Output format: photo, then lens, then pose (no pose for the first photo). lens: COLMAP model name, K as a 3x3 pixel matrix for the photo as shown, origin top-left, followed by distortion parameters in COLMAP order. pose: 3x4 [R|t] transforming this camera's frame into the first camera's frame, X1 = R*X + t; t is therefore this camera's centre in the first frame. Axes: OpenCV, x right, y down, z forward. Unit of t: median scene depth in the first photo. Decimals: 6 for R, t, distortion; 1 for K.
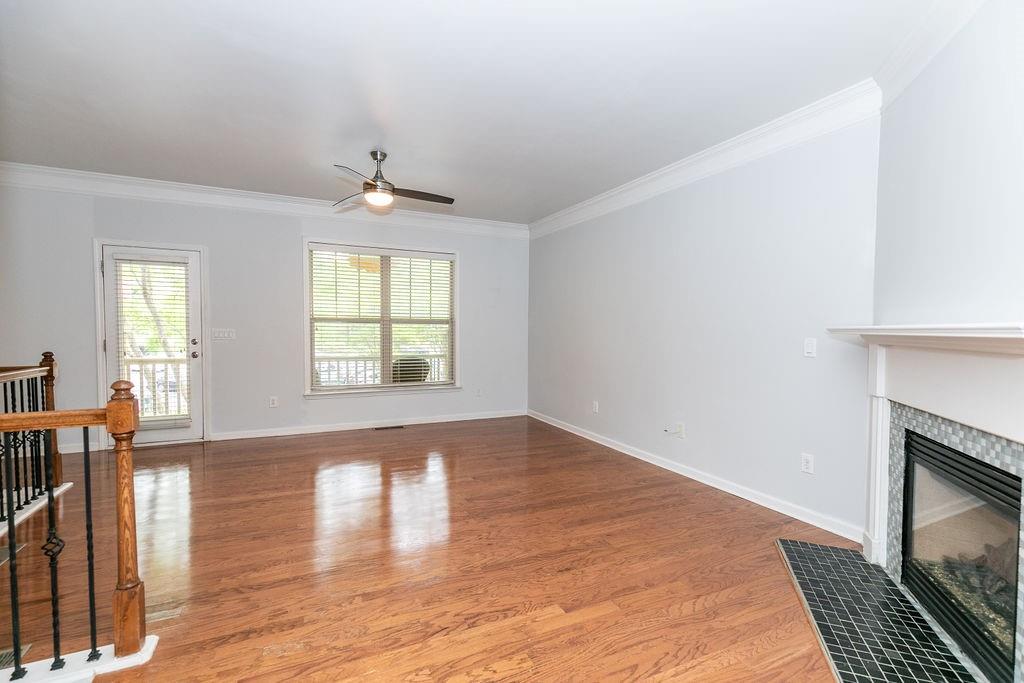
lens RADIAL K [[466.0, 0, 514.0], [0, 466.0, 356.1], [0, 0, 1]] dist [0.009246, -0.002503]
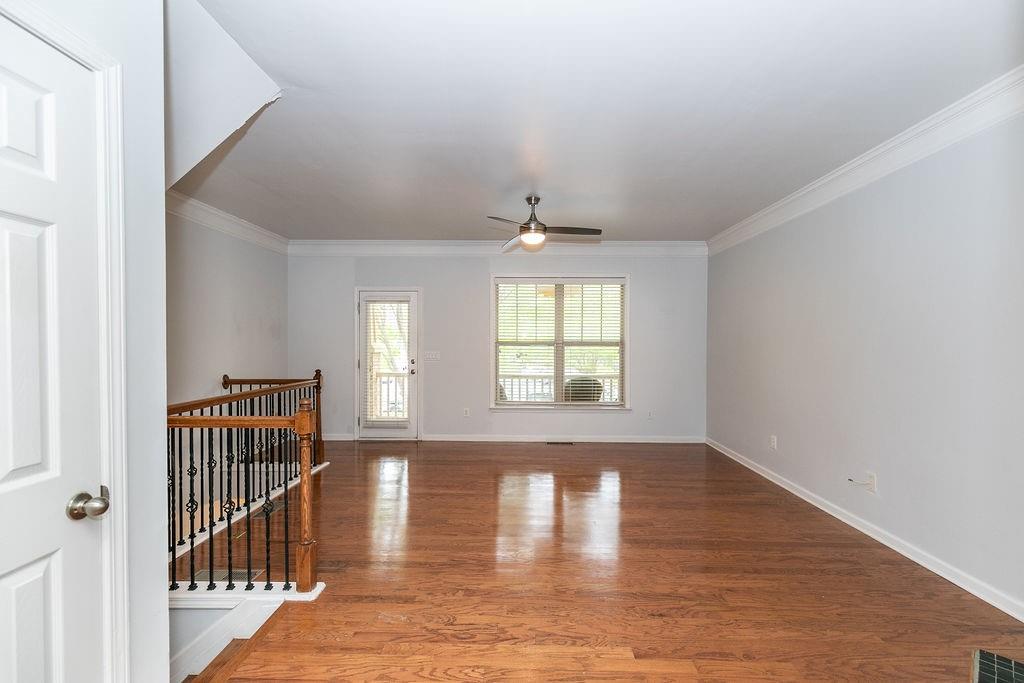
lens RADIAL K [[466.0, 0, 536.3], [0, 466.0, 350.5], [0, 0, 1]] dist [0.009246, -0.002503]
pose [[0.894810, 0.004790, -0.446422, 0.204417], [-0.022518, 0.999154, -0.034415, -0.026970], [0.445879, 0.040847, 0.894161, 0.011795]]
